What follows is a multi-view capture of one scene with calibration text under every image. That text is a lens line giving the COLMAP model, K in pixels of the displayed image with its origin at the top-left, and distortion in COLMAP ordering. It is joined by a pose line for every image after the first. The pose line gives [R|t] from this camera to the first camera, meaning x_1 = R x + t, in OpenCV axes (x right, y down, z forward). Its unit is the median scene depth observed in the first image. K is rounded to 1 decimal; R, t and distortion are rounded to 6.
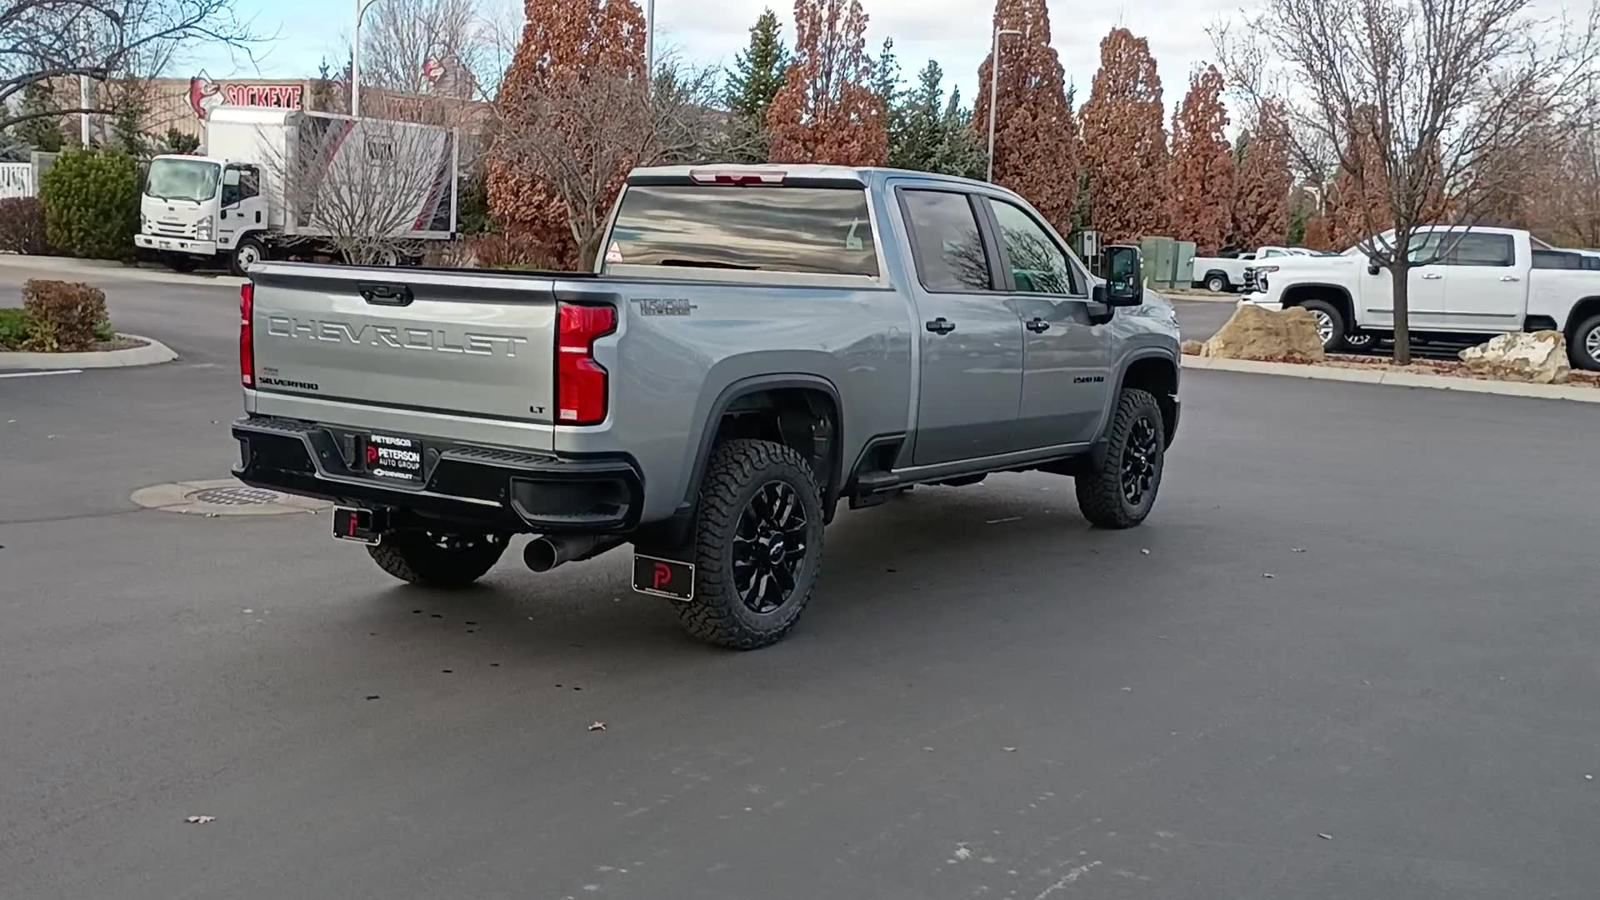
lens RADIAL K [[1692.3, 0, 788.2], [0, 1692.3, 441.3], [0, 0, 1]] dist [0.054878, -0.008212]
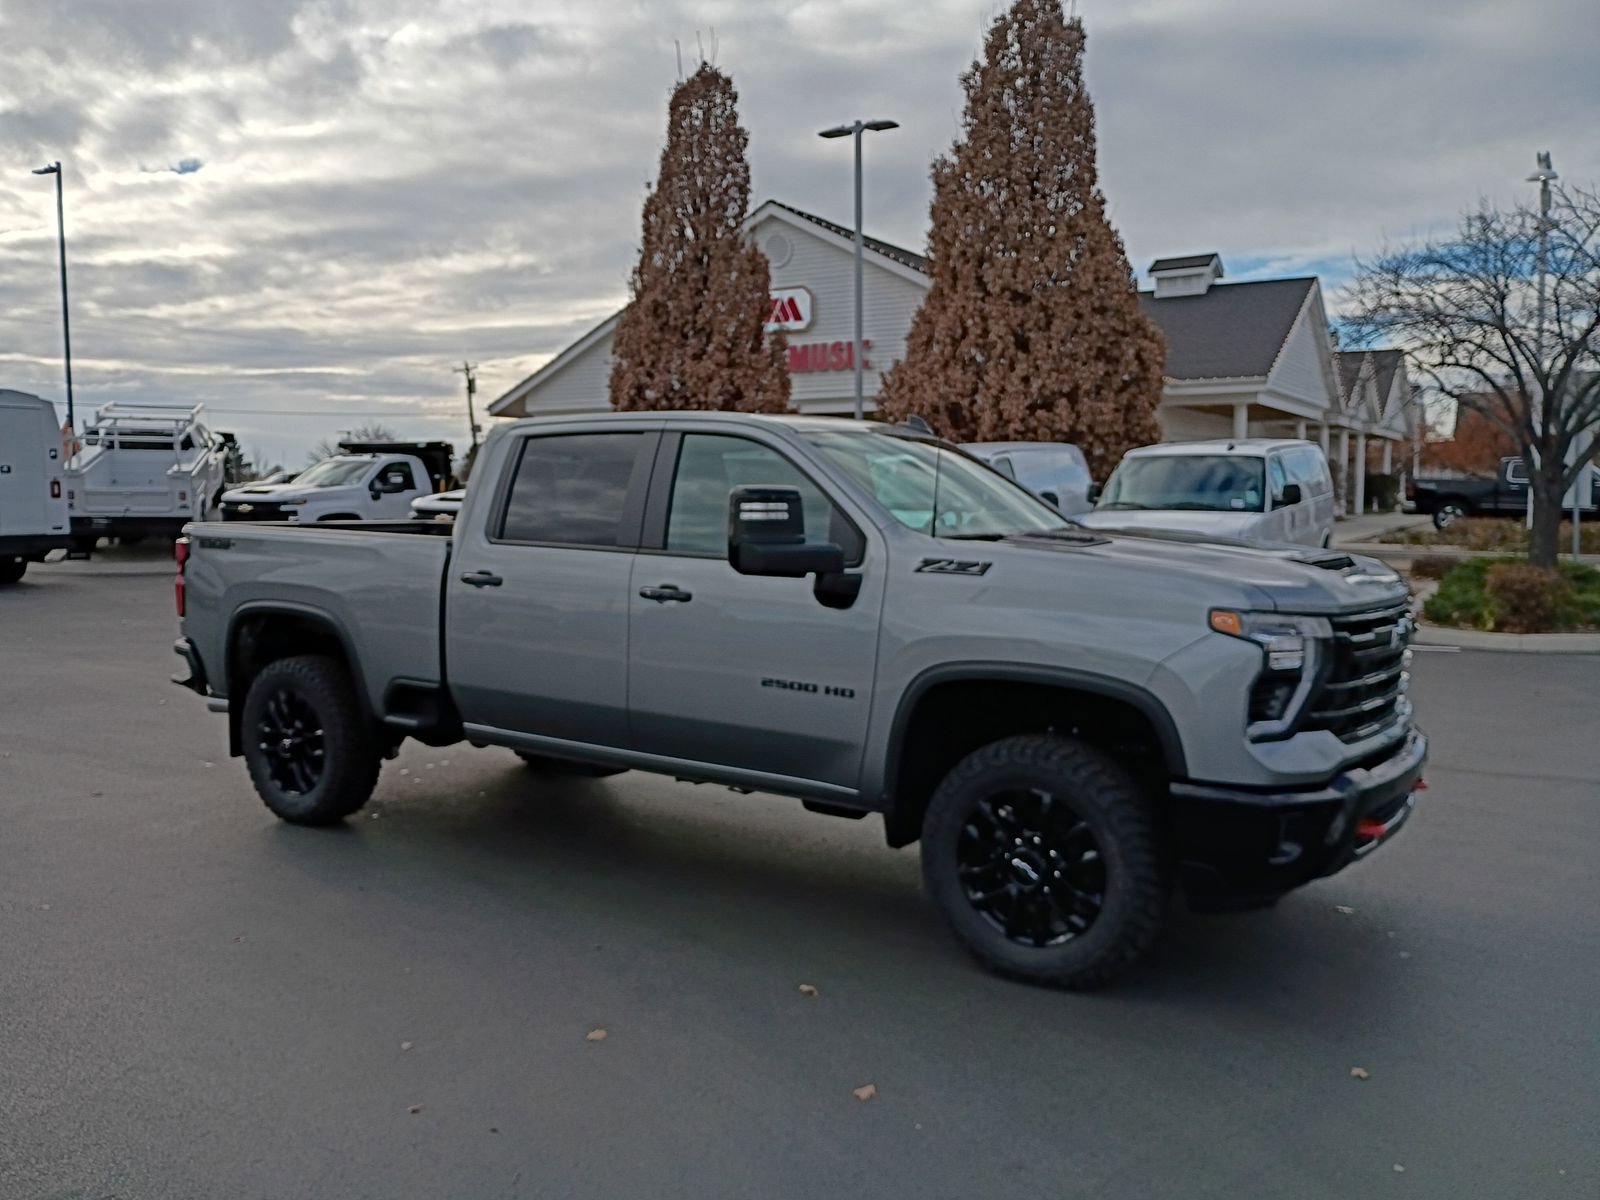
lens RADIAL K [[1347.6, 0, 784.4], [0, 1347.6, 590.2], [0, 0, 1]] dist [0.060671, -0.066368]
pose [[-0.028033, 0.030293, -0.999148, 0.220273], [-0.120886, 0.992102, 0.033471, -0.028318], [0.992270, 0.121722, -0.024150, 0.311251]]
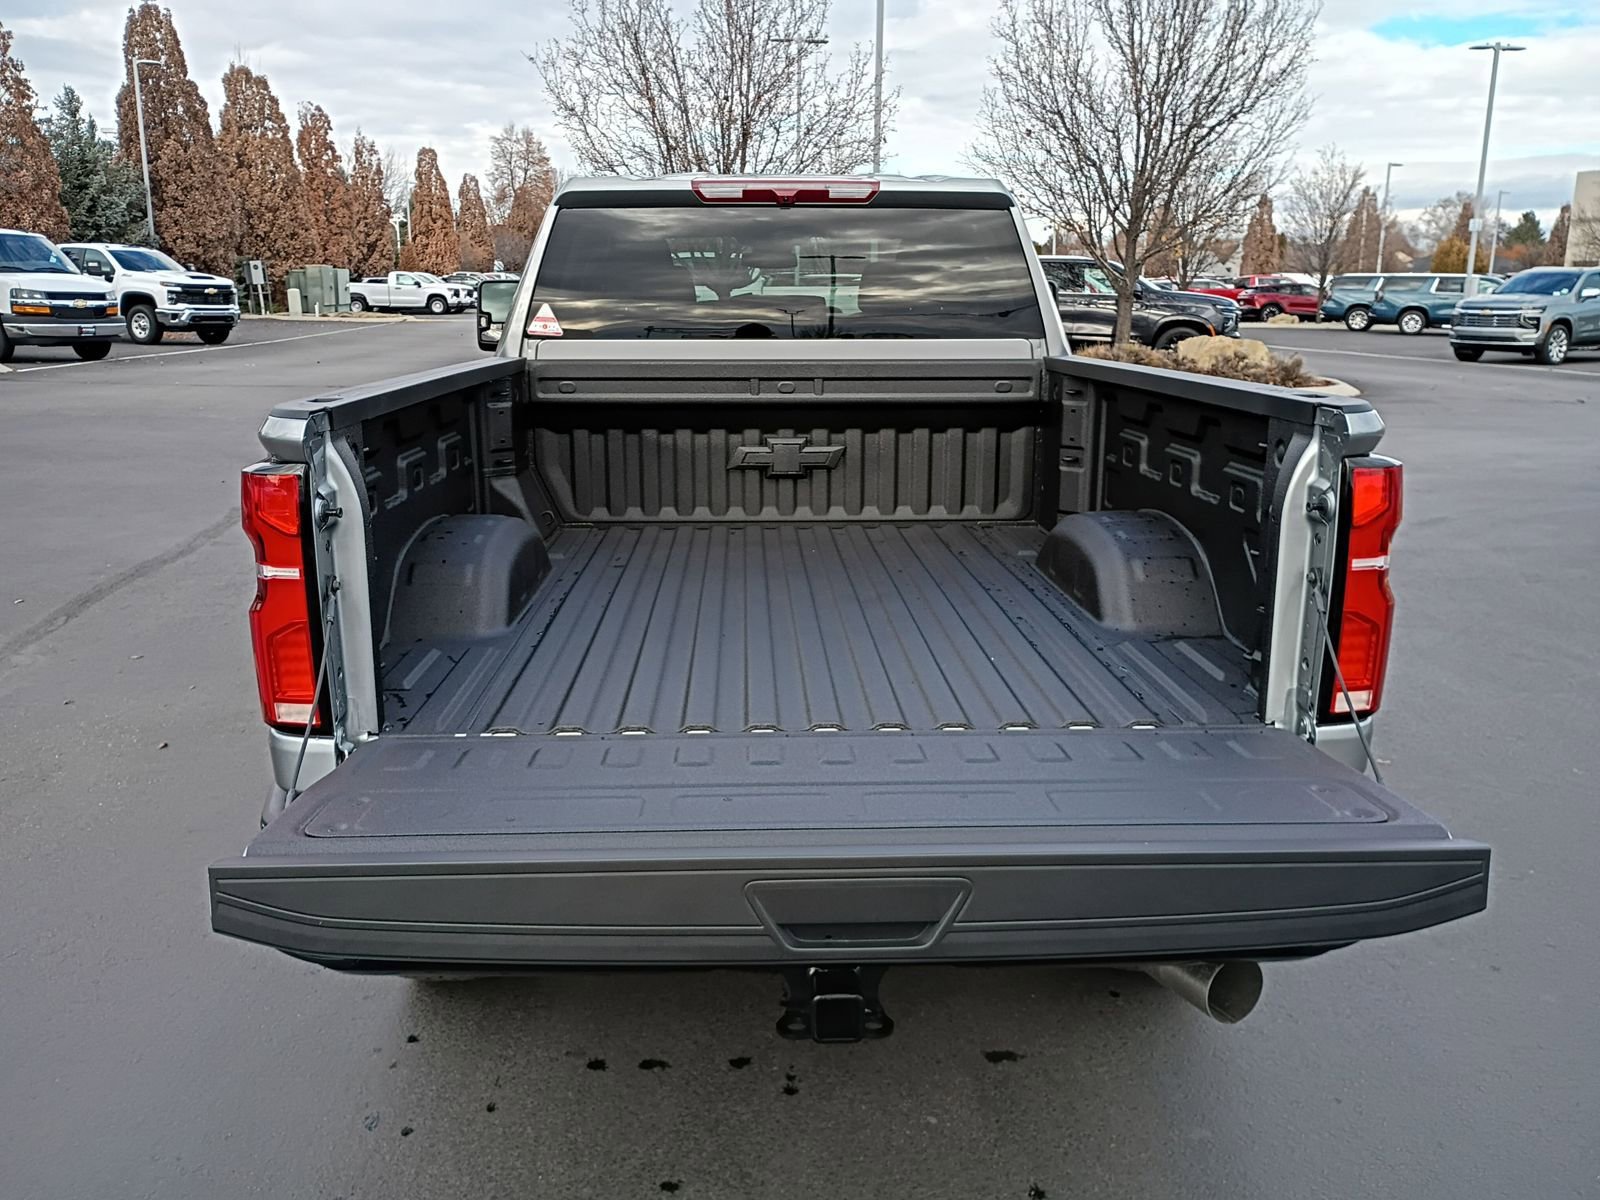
lens RADIAL K [[1335.3, 0, 783.1], [0, 1335.3, 597.0], [0, 0, 1]] dist [0.068467, -0.083419]
pose [[0.817853, -0.166612, 0.550779, -0.089484], [0.096722, 0.983350, 0.153843, -0.022695], [-0.567240, -0.072548, 0.820351, 0.155712]]
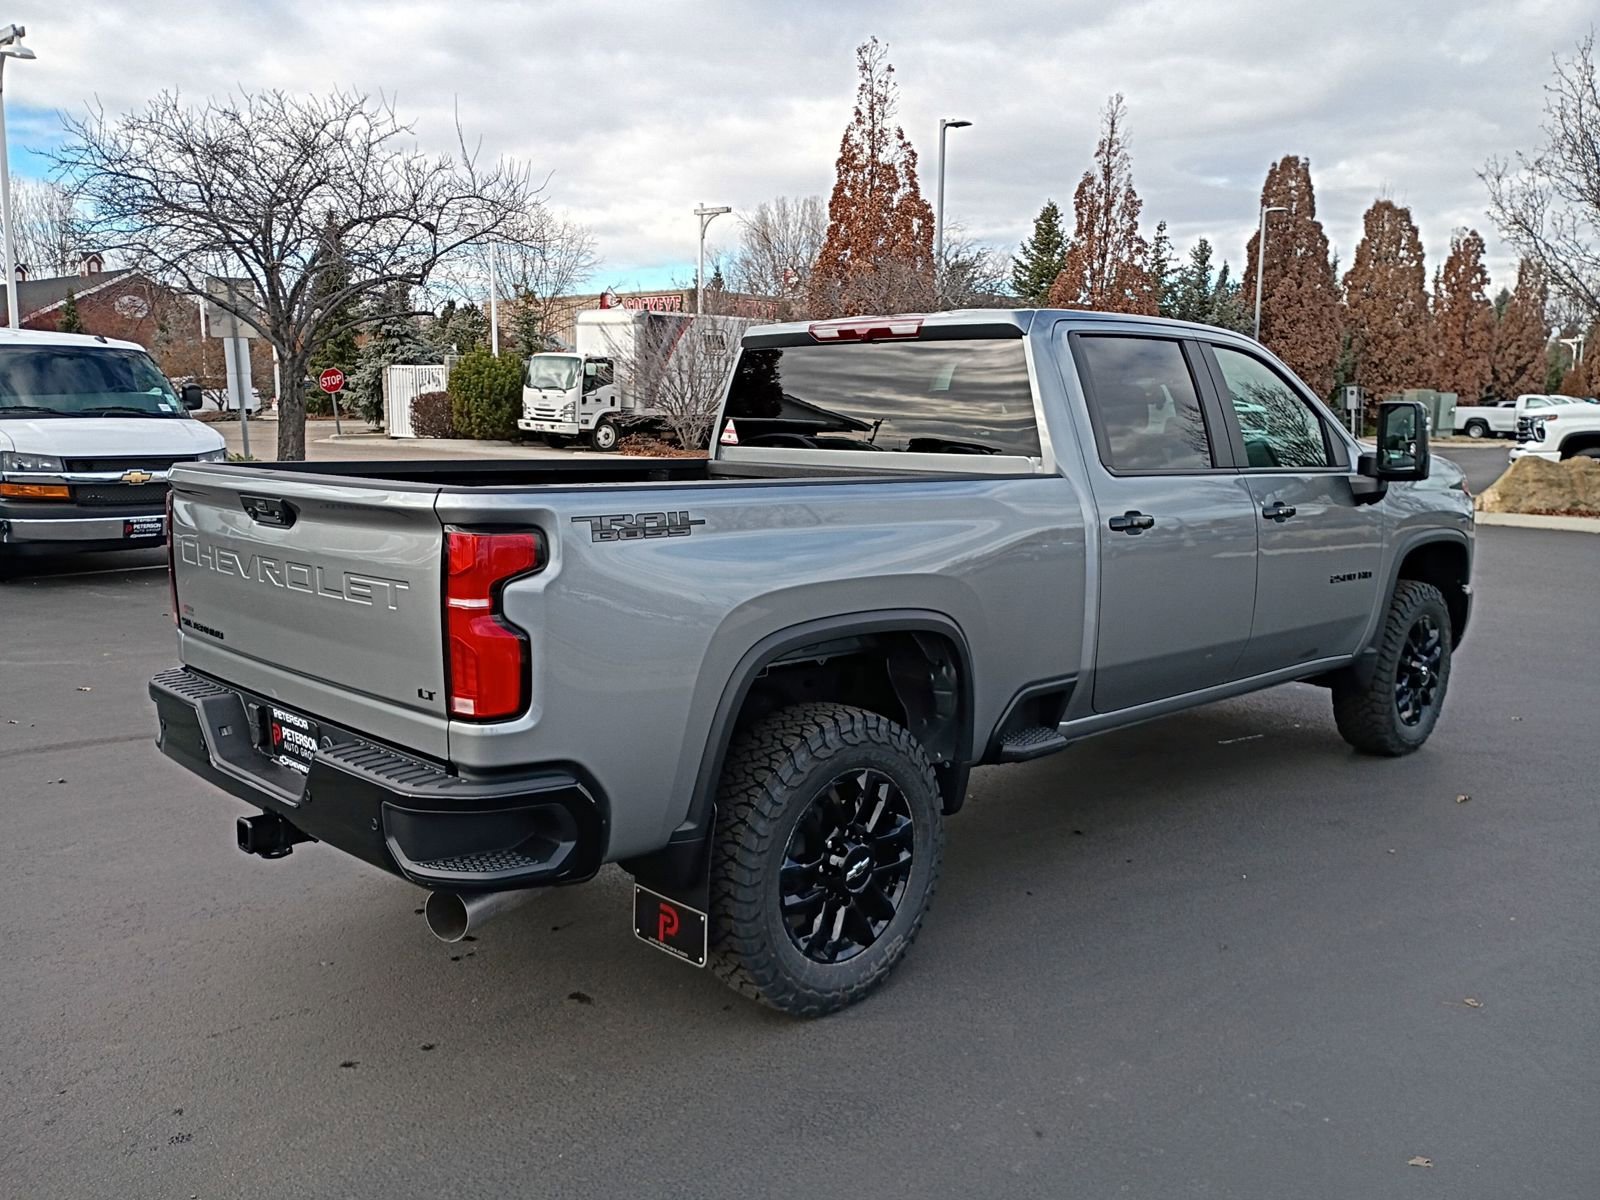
lens RADIAL K [[1332.6, 0, 795.3], [0, 1332.6, 604.6], [0, 0, 1]] dist [0.058813, -0.060120]
pose [[0.976716, -0.000899, -0.214535, 0.018890], [0.006722, 0.999628, 0.026414, -0.012878], [0.214432, -0.027241, 0.976359, 0.107217]]
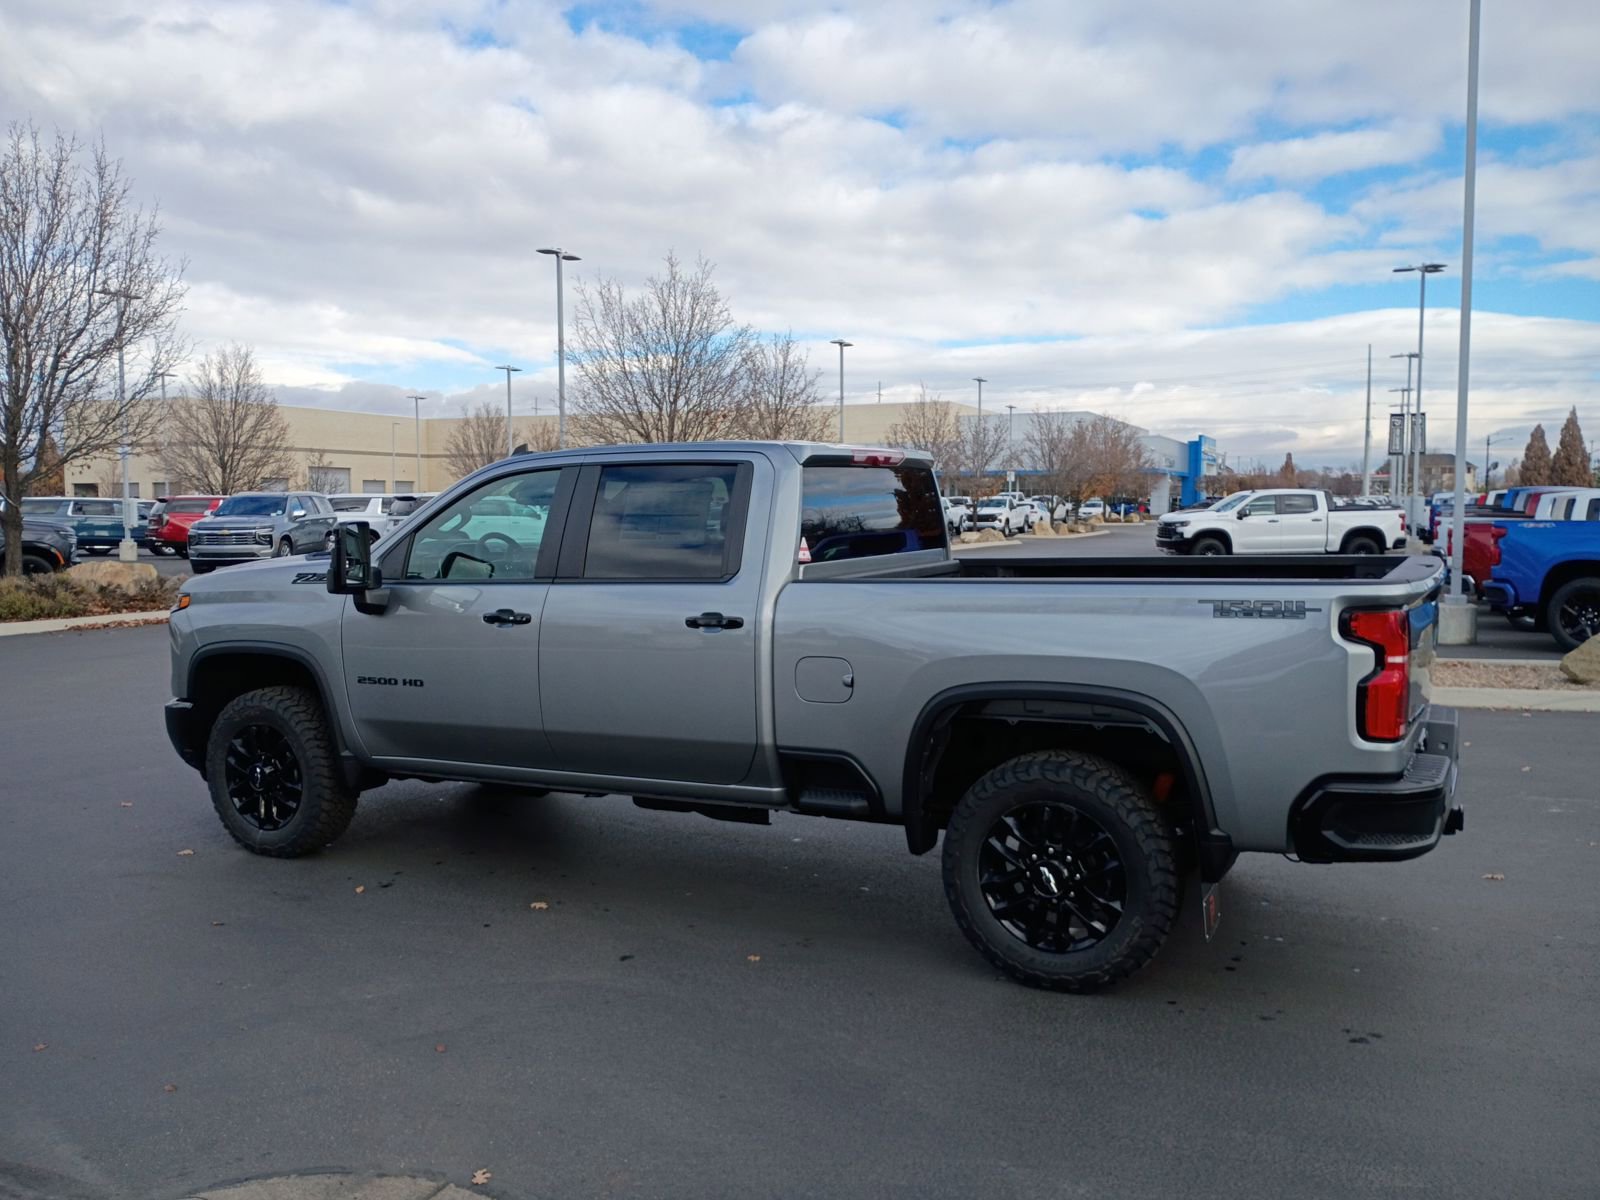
lens RADIAL K [[1335.3, 0, 783.1], [0, 1335.3, 597.0], [0, 0, 1]] dist [0.068467, -0.083419]
pose [[-0.080074, -0.113757, 0.990276, -0.205338], [0.126683, 0.984249, 0.123308, -0.047888], [-0.988706, 0.135325, -0.064402, 0.300098]]
